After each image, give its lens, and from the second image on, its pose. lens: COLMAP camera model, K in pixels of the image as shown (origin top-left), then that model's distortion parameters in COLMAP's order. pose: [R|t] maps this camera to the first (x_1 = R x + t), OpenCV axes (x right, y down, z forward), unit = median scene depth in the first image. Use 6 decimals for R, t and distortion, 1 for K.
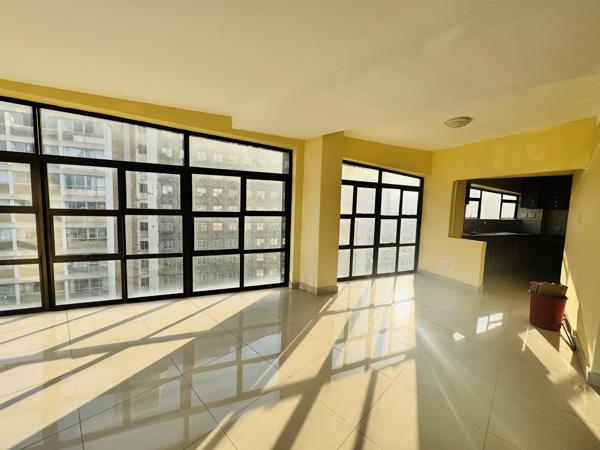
lens RADIAL K [[278.7, 0, 299.6], [0, 278.7, 235.6], [0, 0, 1]] dist [-0.001276, 0.000107]
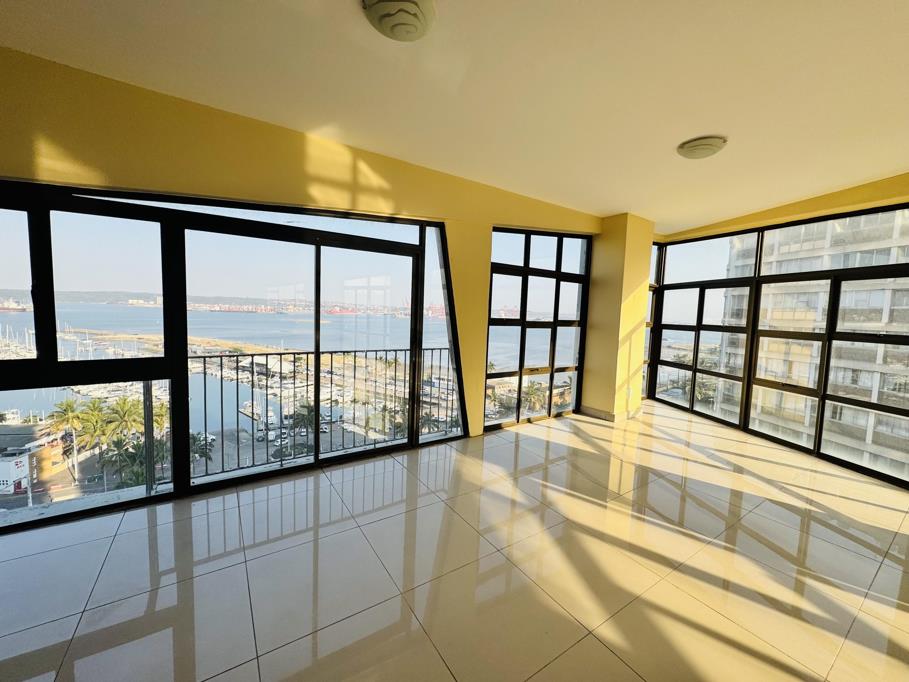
lens RADIAL K [[361.0, 0, 454.5], [0, 361.0, 341.0], [0, 0, 1]] dist [-0.001095, 0.000378]
pose [[-0.275870, 0.042541, -0.960253, 0.816983], [-0.139667, 0.986643, 0.083835, -0.016565], [0.950994, 0.157243, -0.266244, 0.408905]]
